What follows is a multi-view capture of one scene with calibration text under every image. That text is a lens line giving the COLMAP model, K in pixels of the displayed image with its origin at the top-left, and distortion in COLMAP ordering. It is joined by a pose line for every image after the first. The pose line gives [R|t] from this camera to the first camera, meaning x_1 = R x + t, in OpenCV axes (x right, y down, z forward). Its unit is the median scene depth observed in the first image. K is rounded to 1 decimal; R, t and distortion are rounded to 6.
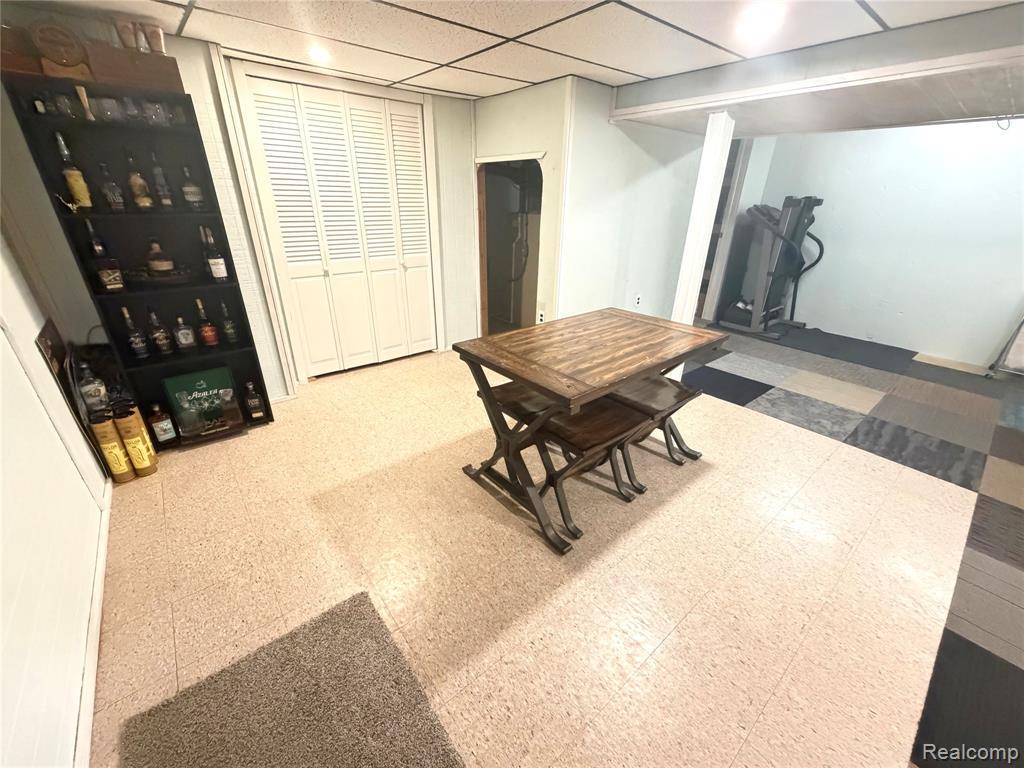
lens RADIAL K [[411.8, 0, 509.1], [0, 411.8, 385.7], [0, 0, 1]] dist [0.000907, -0.000055]
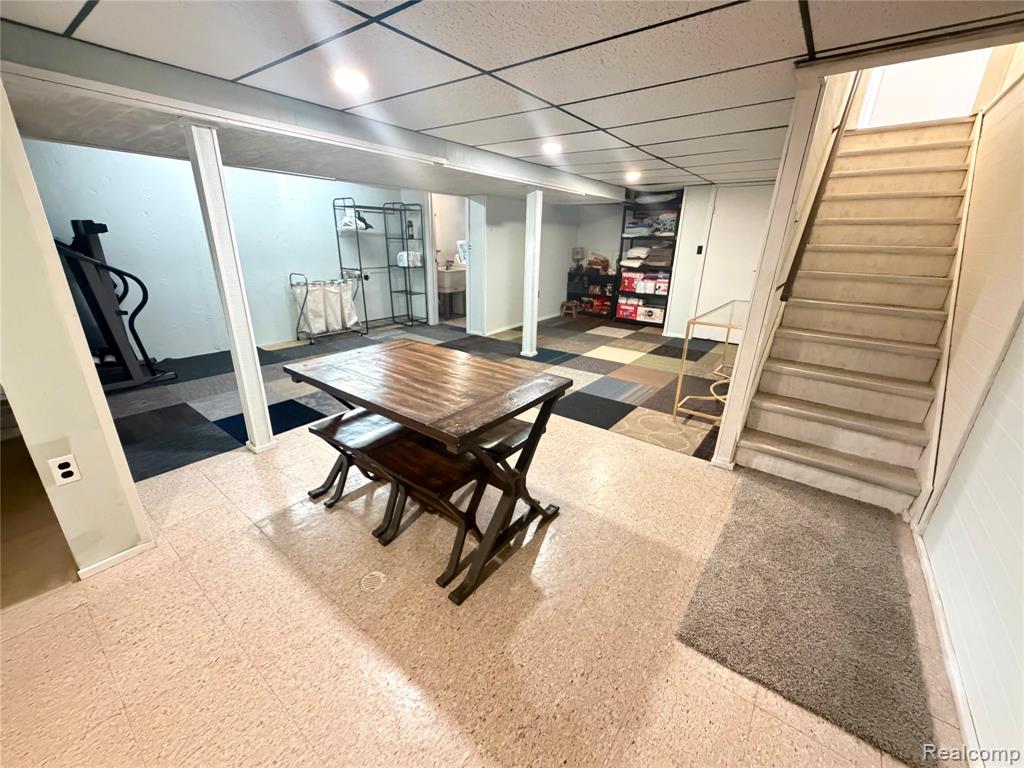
lens RADIAL K [[411.8, 0, 509.1], [0, 411.8, 385.7], [0, 0, 1]] dist [0.000907, -0.000055]
pose [[-0.223229, -0.346873, 0.910960, -0.443269], [0.386486, 0.826450, 0.409401, -0.248481], [-0.894873, 0.443464, -0.050426, 0.542031]]
